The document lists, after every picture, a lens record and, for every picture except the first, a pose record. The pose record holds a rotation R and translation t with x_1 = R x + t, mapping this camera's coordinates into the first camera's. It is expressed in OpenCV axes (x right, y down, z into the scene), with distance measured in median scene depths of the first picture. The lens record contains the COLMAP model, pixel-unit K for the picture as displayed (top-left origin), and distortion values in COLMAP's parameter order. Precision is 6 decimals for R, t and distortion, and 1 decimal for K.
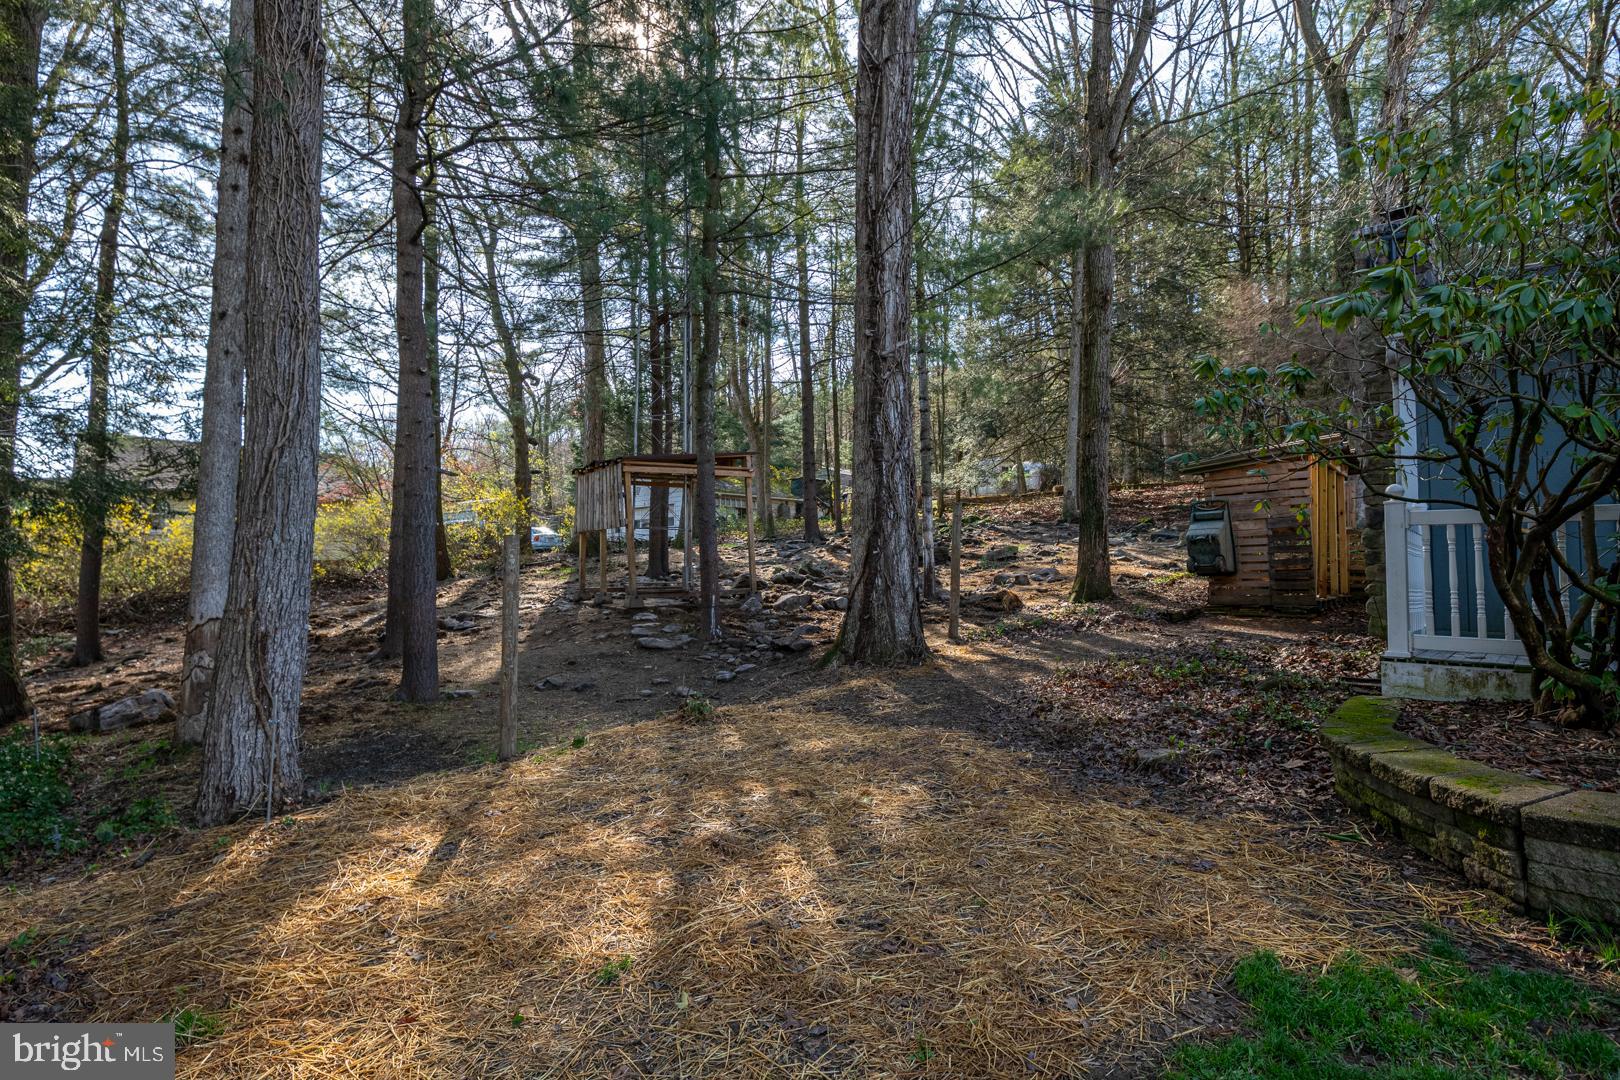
lens RADIAL K [[836.5, 0, 810.2], [0, 836.5, 540.2], [0, 0, 1]] dist [-0.004698, -0.004579]
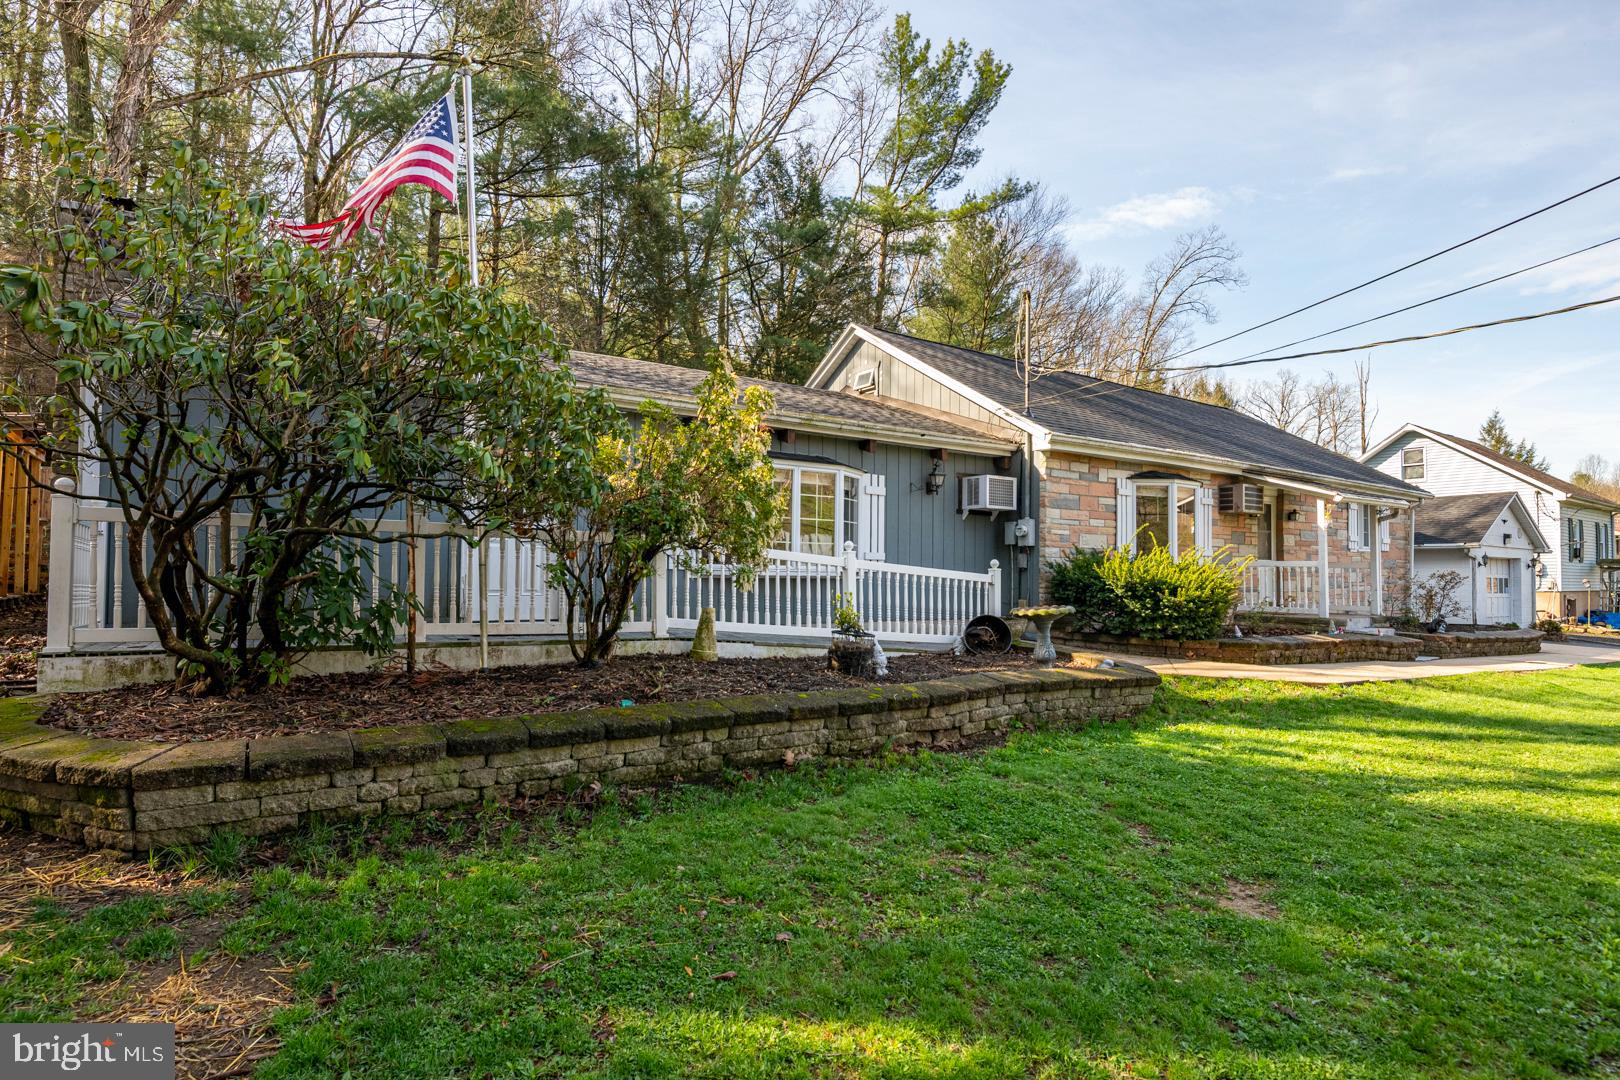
lens RADIAL K [[836.5, 0, 811.4], [0, 836.5, 551.2], [0, 0, 1]] dist [-0.004698, -0.004579]
pose [[0.258839, 0.028679, 0.965495, -0.028656], [-0.044221, 0.998863, -0.017815, -0.003043], [-0.964908, -0.038084, 0.259813, -0.188608]]
